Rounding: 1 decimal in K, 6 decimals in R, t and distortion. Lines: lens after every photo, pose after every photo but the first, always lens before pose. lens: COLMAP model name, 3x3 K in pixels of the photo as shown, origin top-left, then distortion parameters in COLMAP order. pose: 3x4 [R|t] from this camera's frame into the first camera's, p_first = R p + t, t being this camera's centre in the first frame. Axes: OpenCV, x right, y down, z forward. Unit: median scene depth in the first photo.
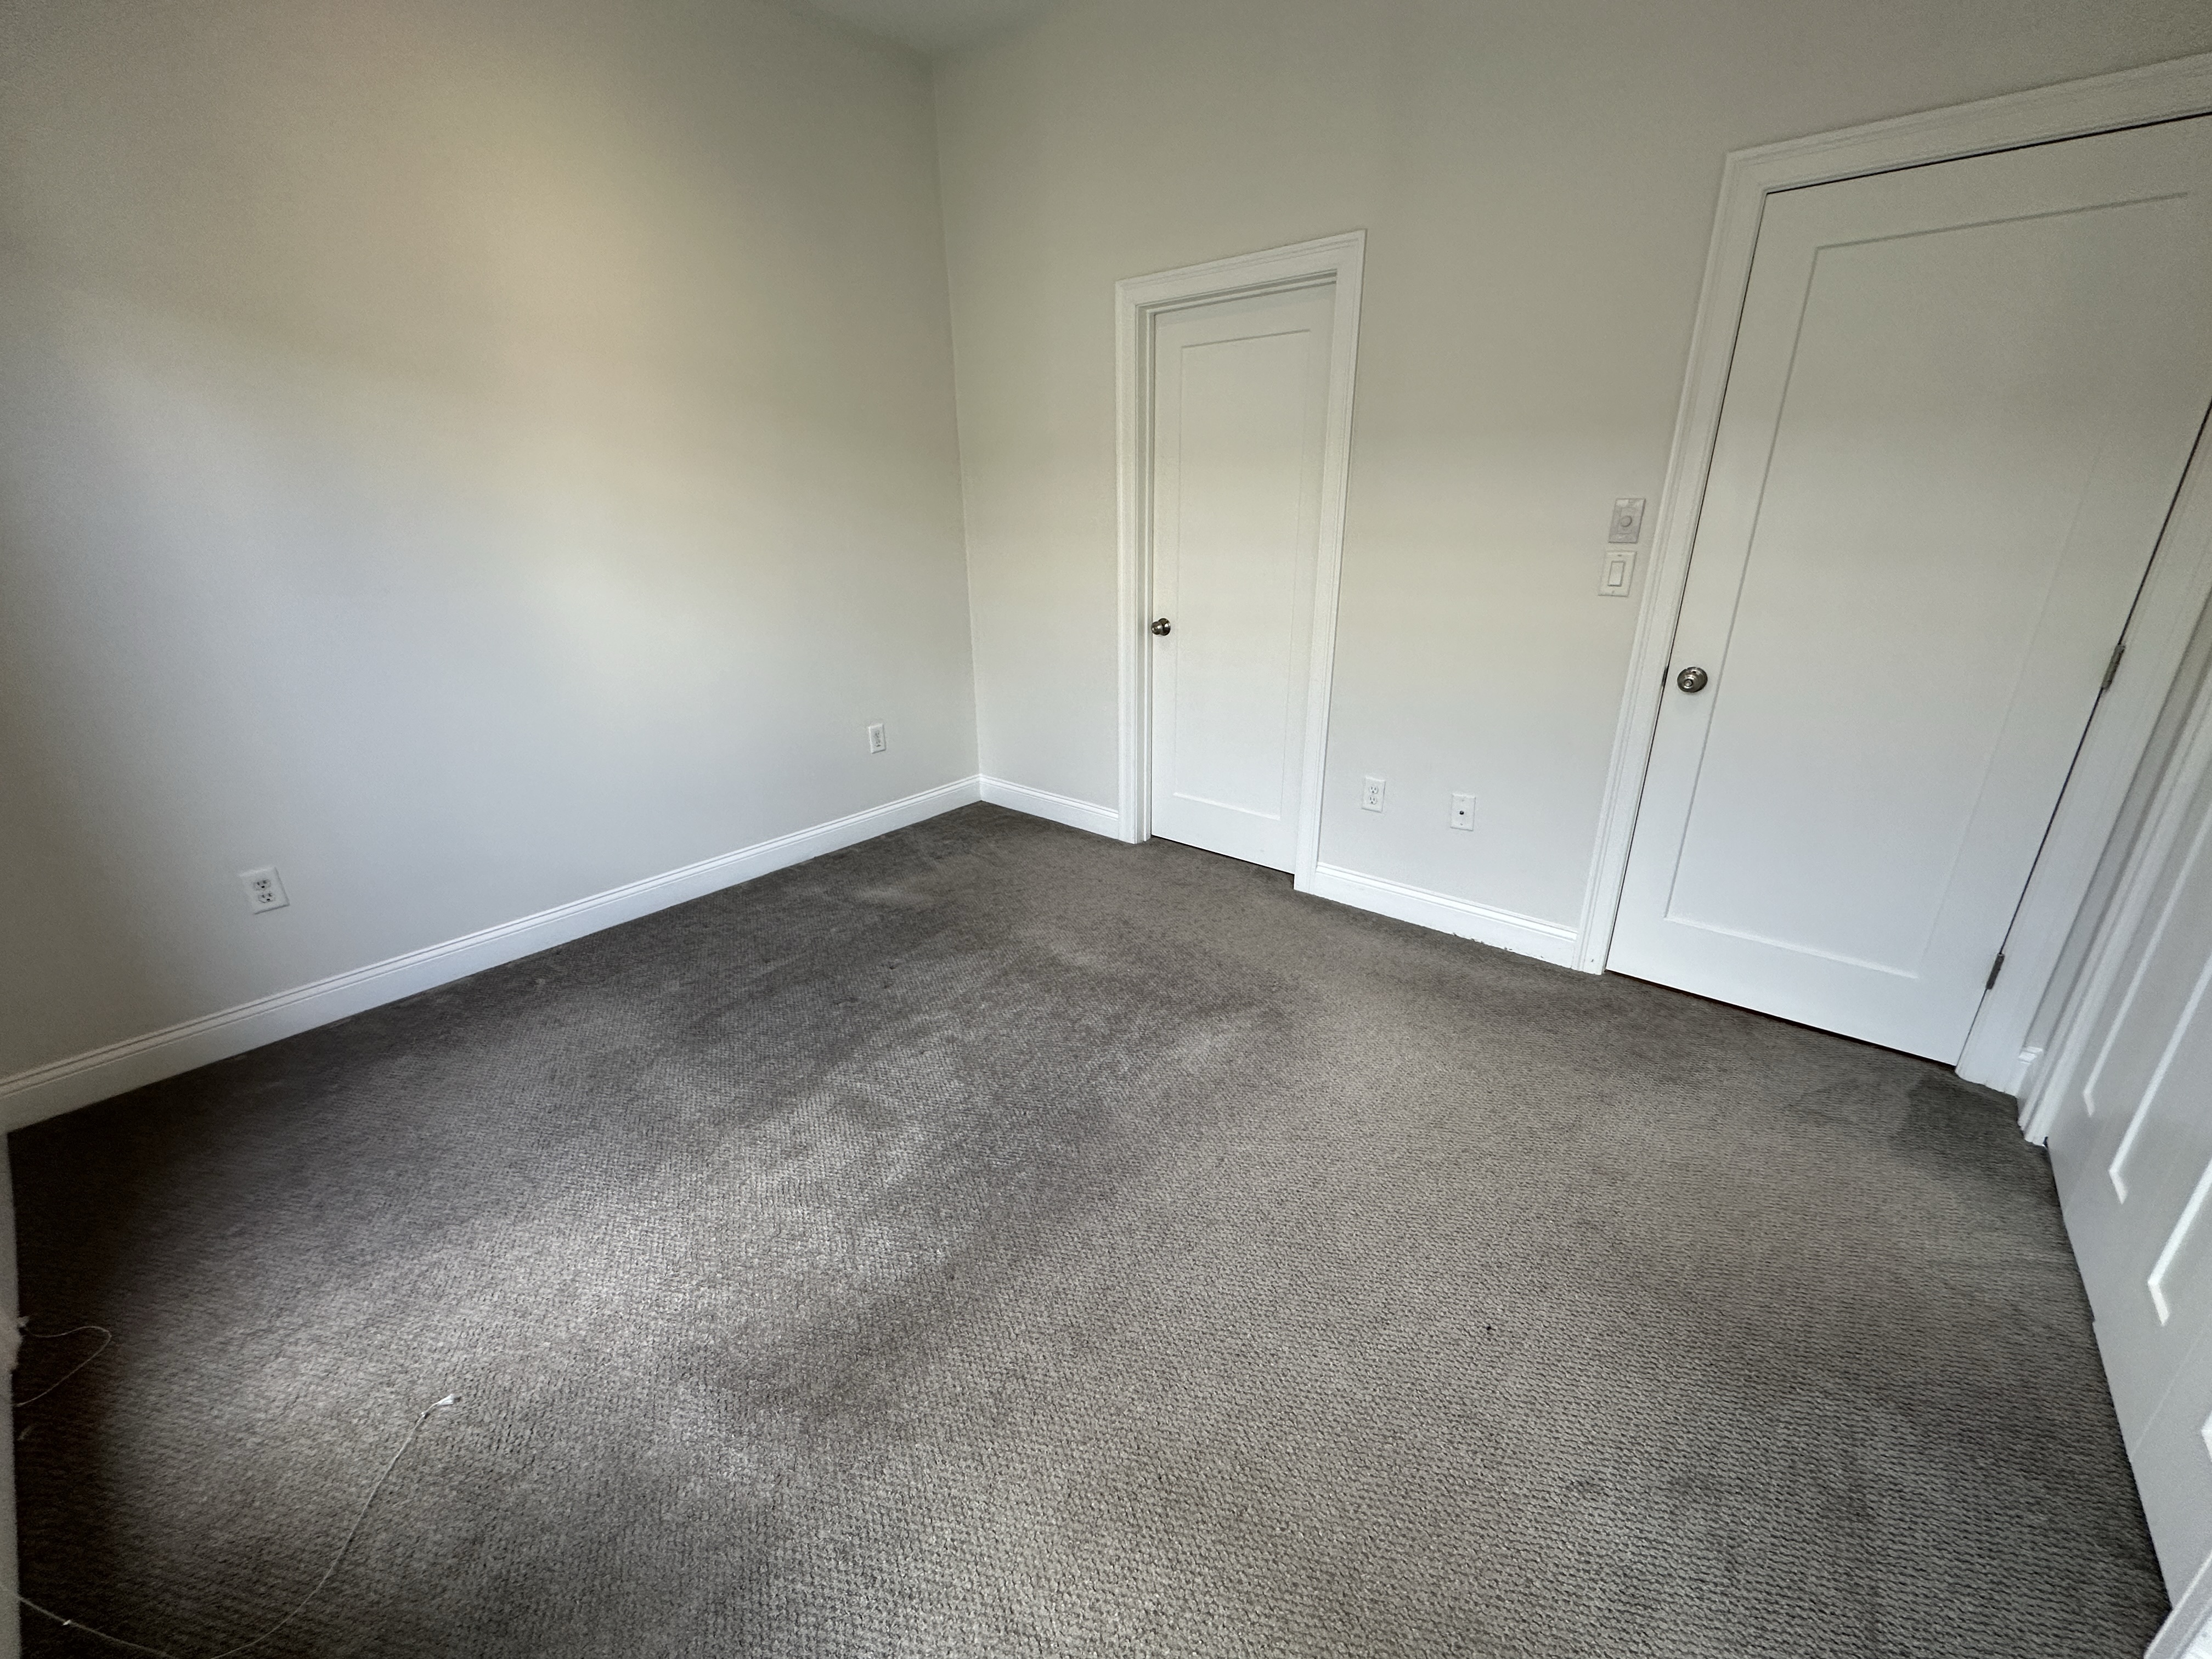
lens RADIAL K [[884.5, 0, 1112.8], [0, 884.5, 825.6], [0, 0, 1]] dist [0.002475, -0.000372]
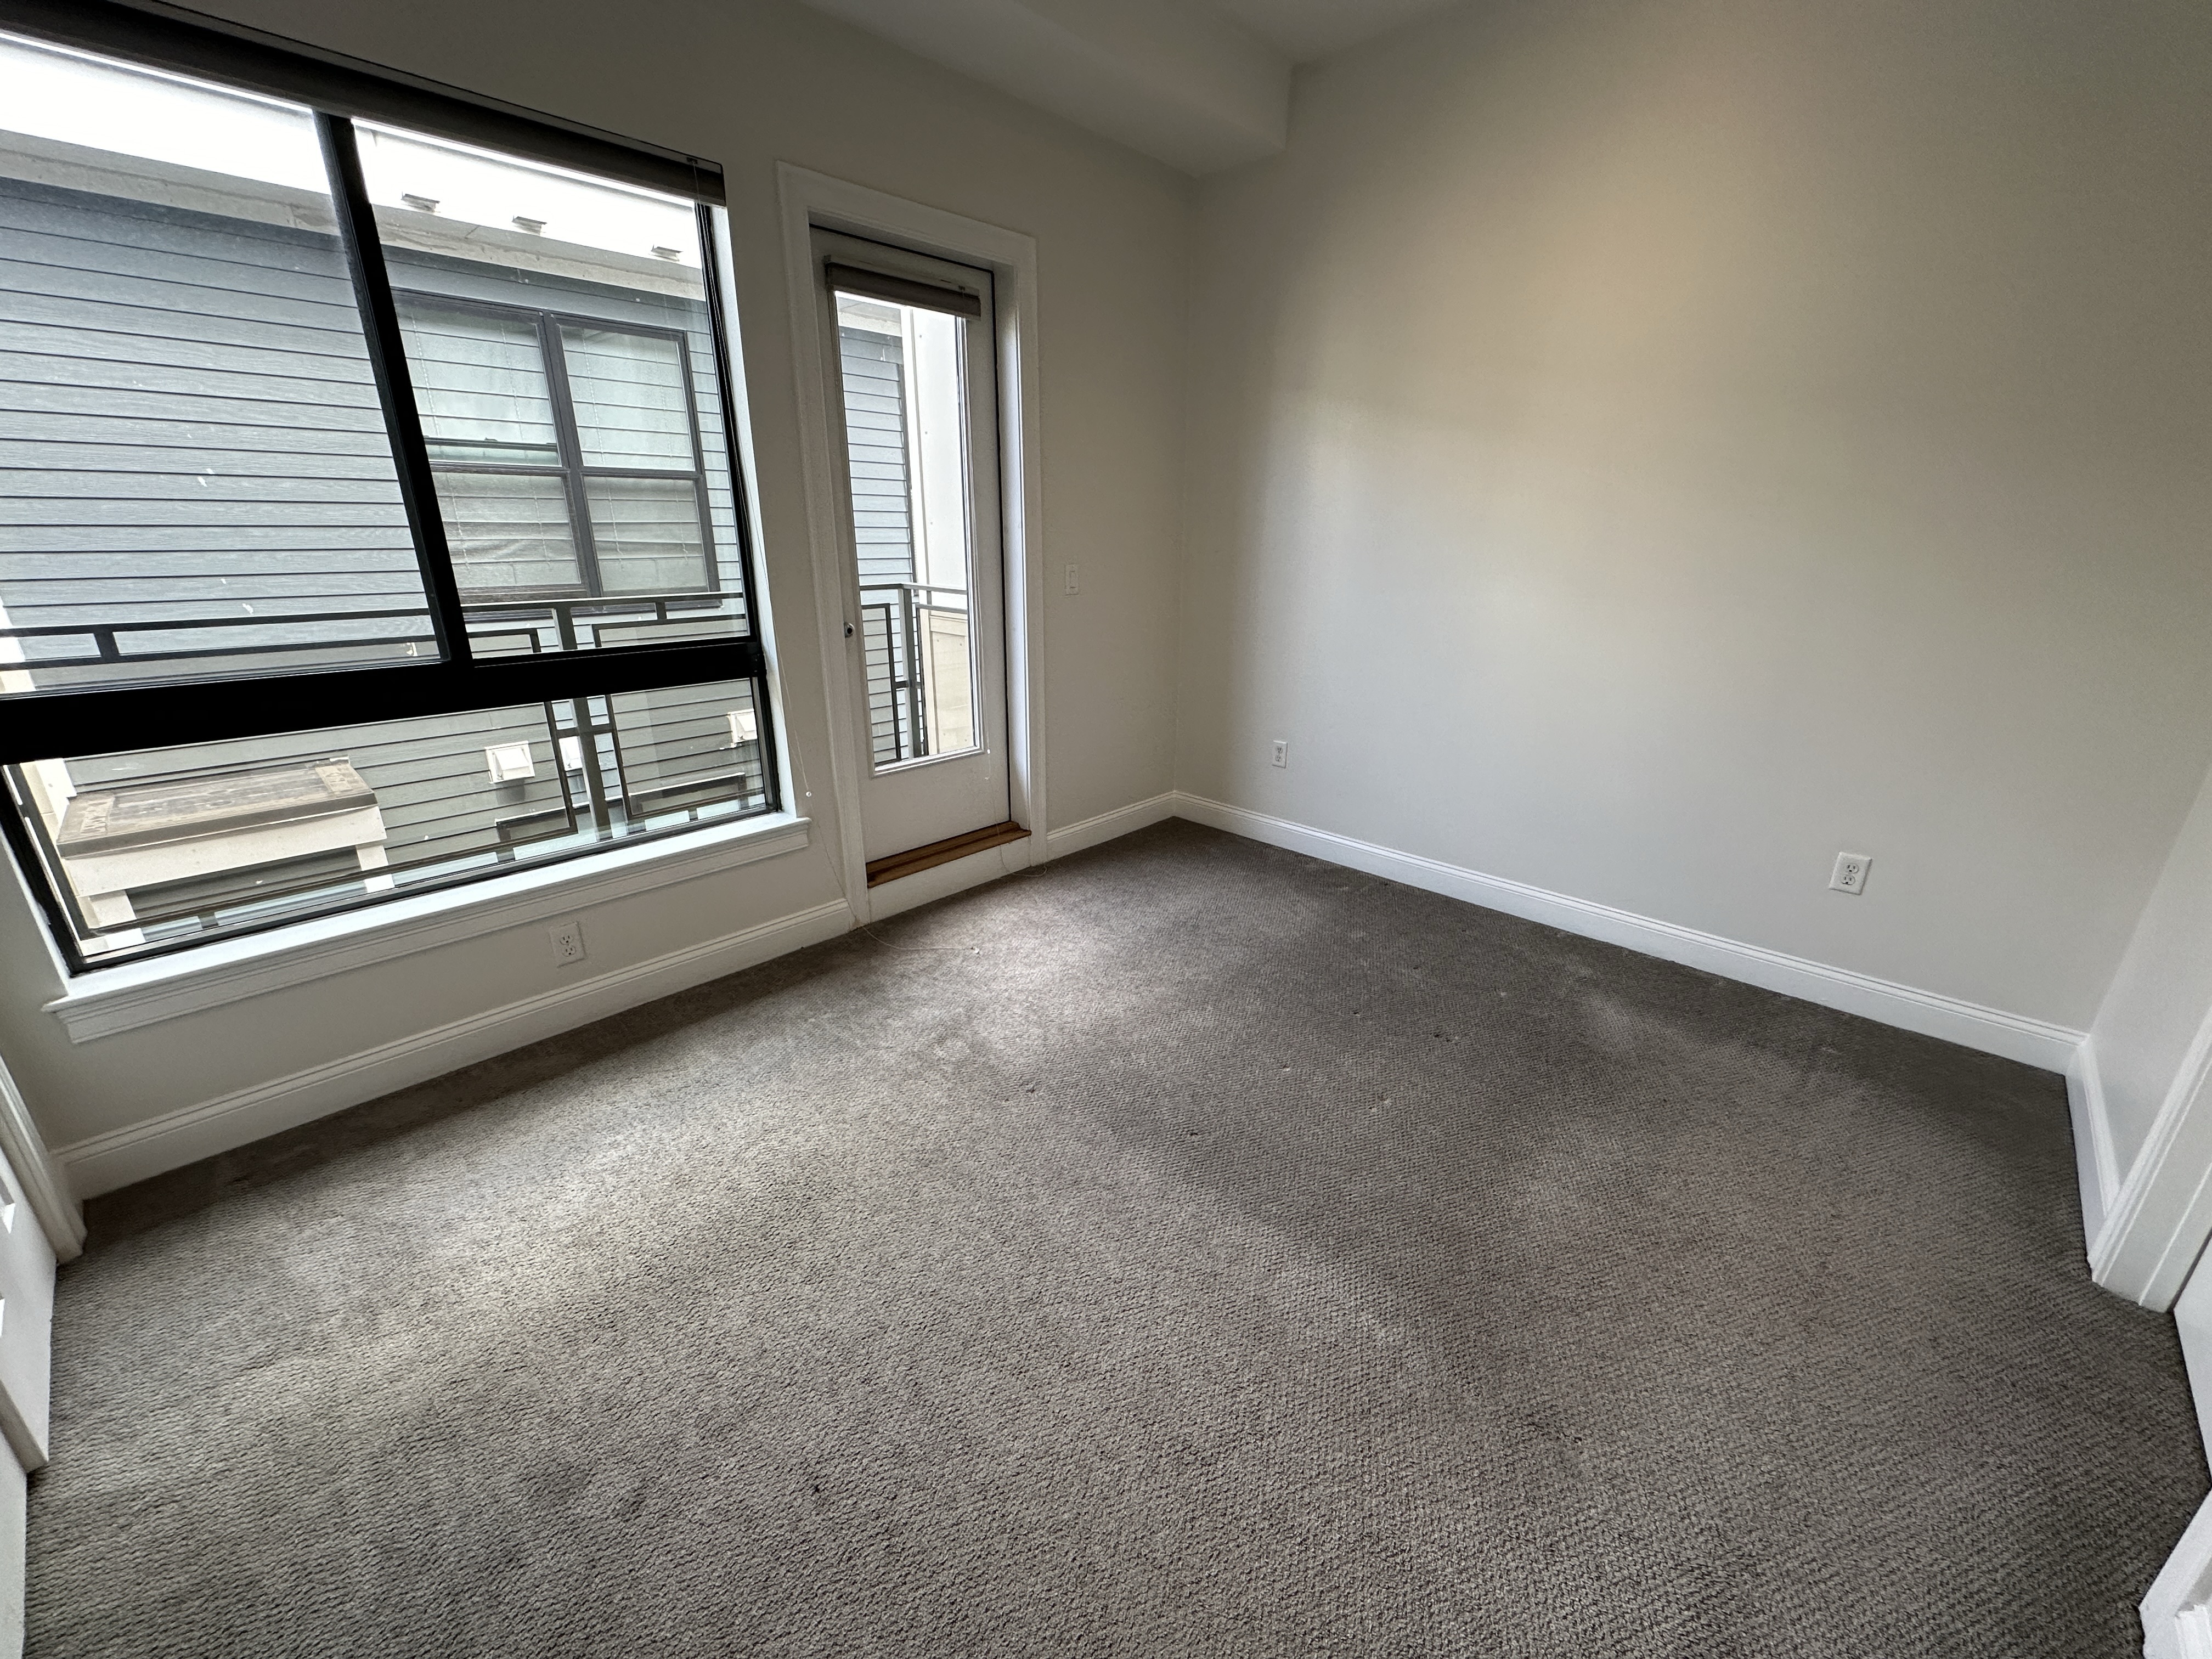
lens RADIAL K [[879.1, 0, 1108.2], [0, 879.1, 828.2], [0, 0, 1]] dist [0.000330, -0.000512]
pose [[-0.077730, 0.335443, -0.938848, 0.564496], [-0.355482, 0.870477, 0.340446, -0.217063], [0.931446, 0.360206, 0.051582, 0.578342]]
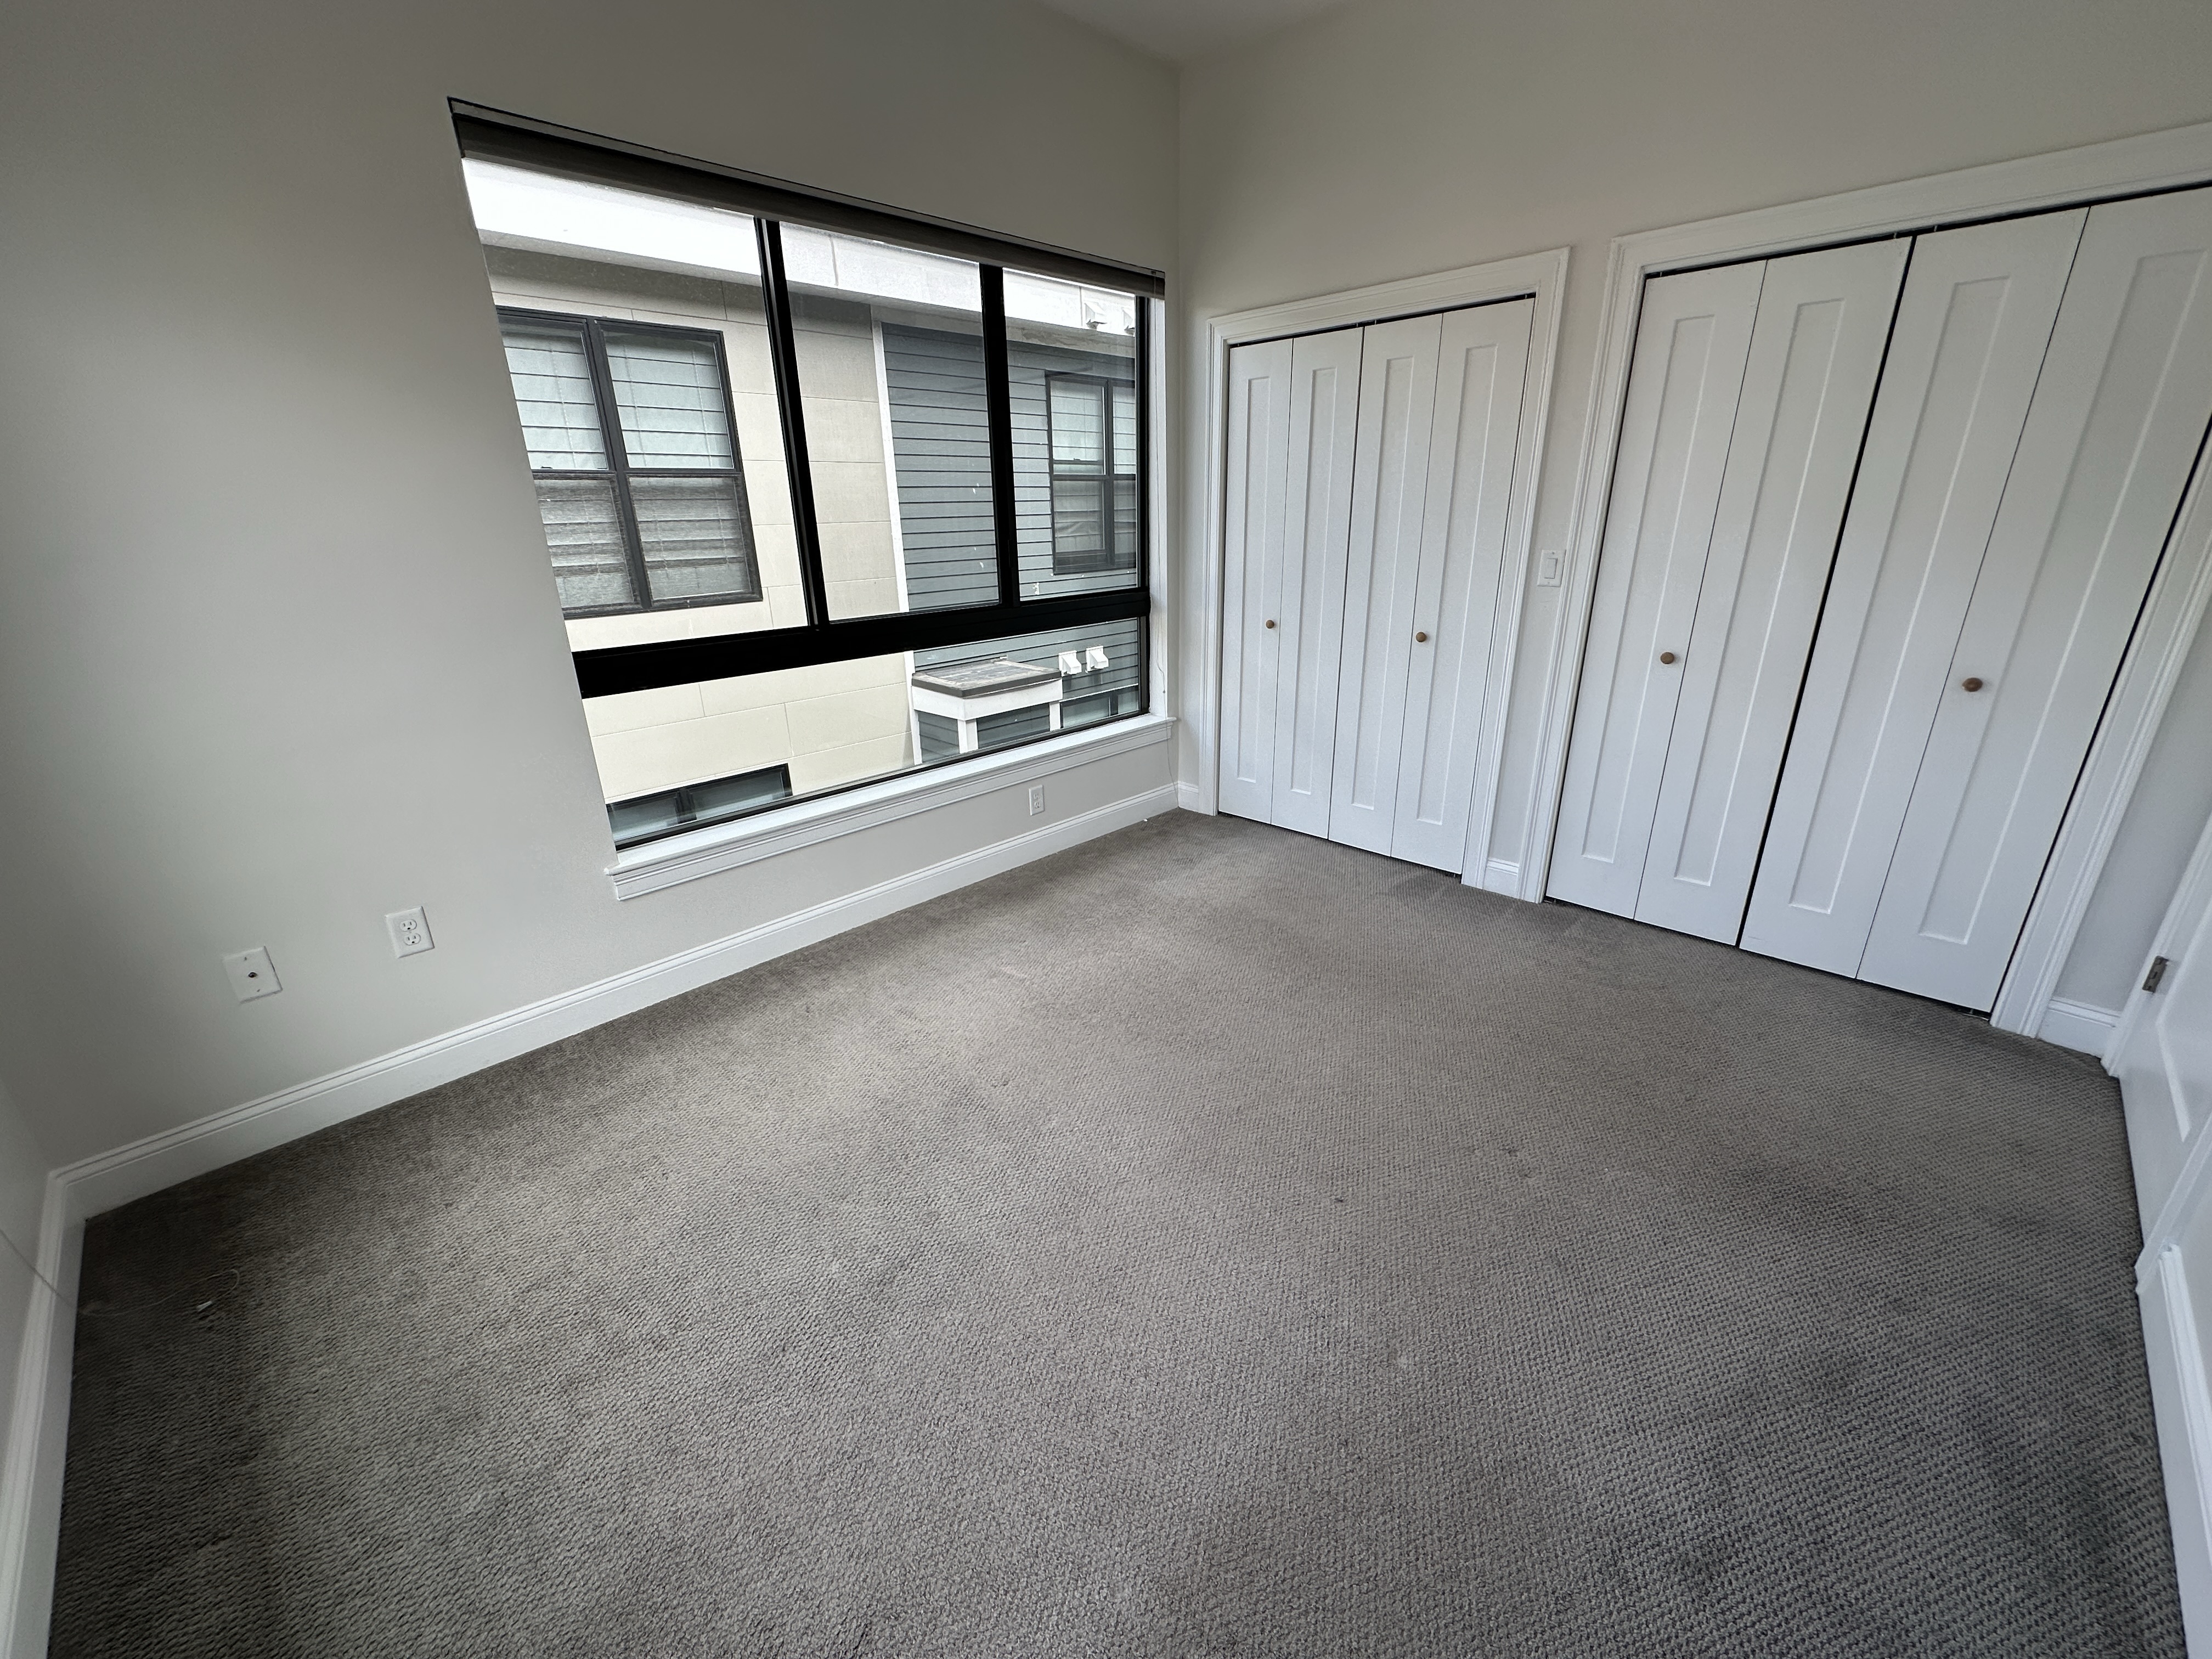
lens RADIAL K [[883.3, 0, 1106.7], [0, 883.3, 819.0], [0, 0, 1]] dist [-0.001951, -0.000290]
pose [[-0.083345, 0.341710, -0.936103, 1.056564], [-0.328529, 0.877433, 0.349543, -0.078494], [0.940809, 0.336670, 0.039132, 0.195334]]
